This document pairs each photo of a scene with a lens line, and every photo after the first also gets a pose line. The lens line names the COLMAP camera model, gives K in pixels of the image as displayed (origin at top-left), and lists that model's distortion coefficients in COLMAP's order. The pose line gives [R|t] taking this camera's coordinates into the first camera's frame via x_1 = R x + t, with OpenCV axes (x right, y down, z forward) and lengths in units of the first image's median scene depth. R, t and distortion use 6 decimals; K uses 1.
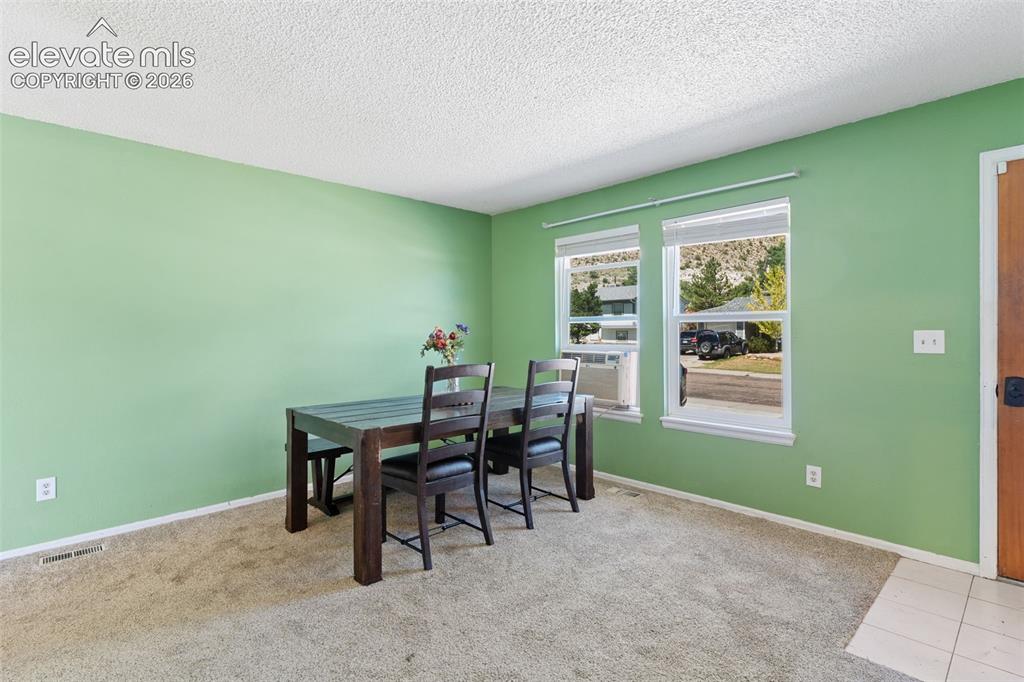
lens RADIAL K [[494.7, 0, 515.0], [0, 494.7, 335.6], [0, 0, 1]] dist [0.004147, -0.000194]
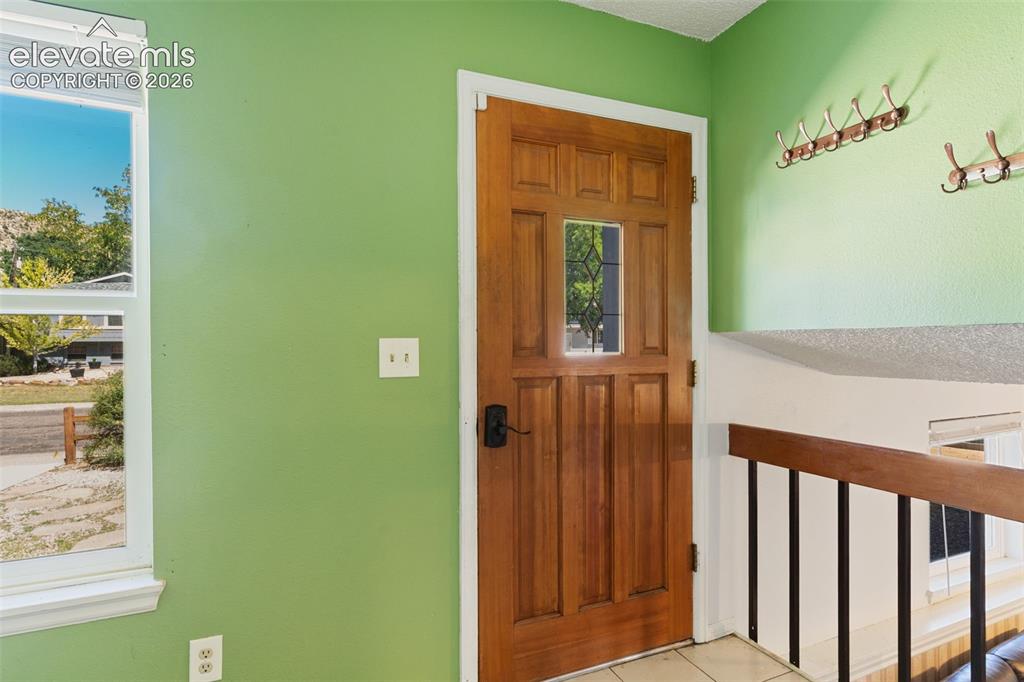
lens RADIAL K [[537.3, 0, 507.1], [0, 537.3, 343.1], [0, 0, 1]] dist [0.001472, 0.000223]
pose [[0.352494, 0.001392, 0.935813, 0.271524], [0.011176, 0.999921, -0.005697, 0.000185], [-0.935747, 0.012466, 0.352451, 0.641545]]
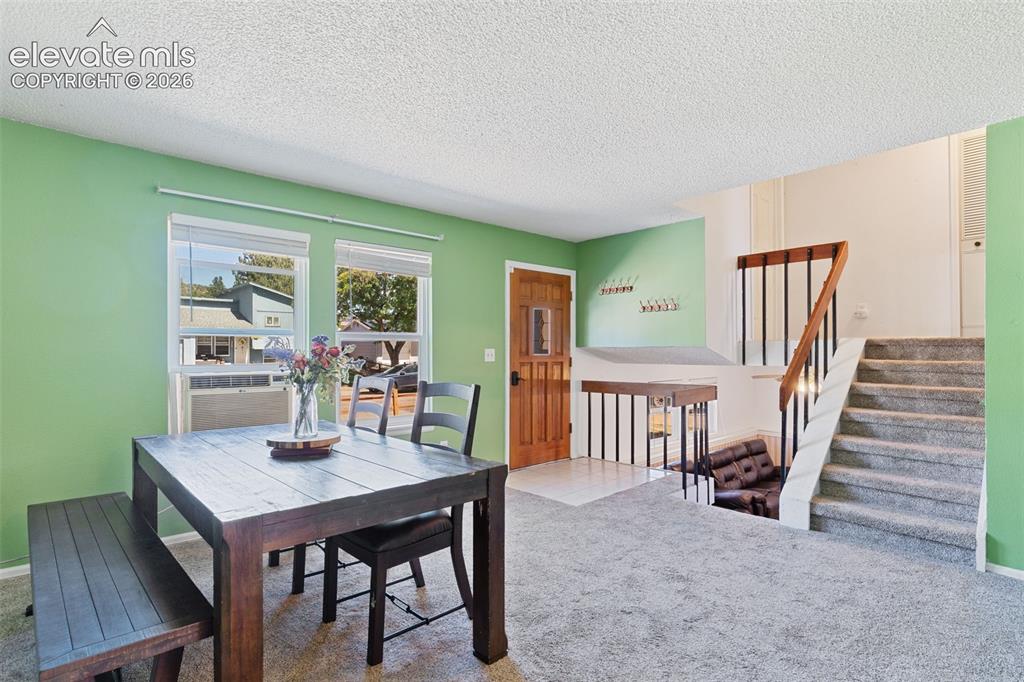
lens RADIAL K [[514.4, 0, 509.1], [0, 514.4, 347.2], [0, 0, 1]] dist [0.002581, 0.000481]
pose [[0.026005, 0.010963, 0.999602, -1.038126], [0.005596, 0.999923, -0.011112, 0.004831], [-0.999646, 0.005883, 0.025942, 0.868102]]
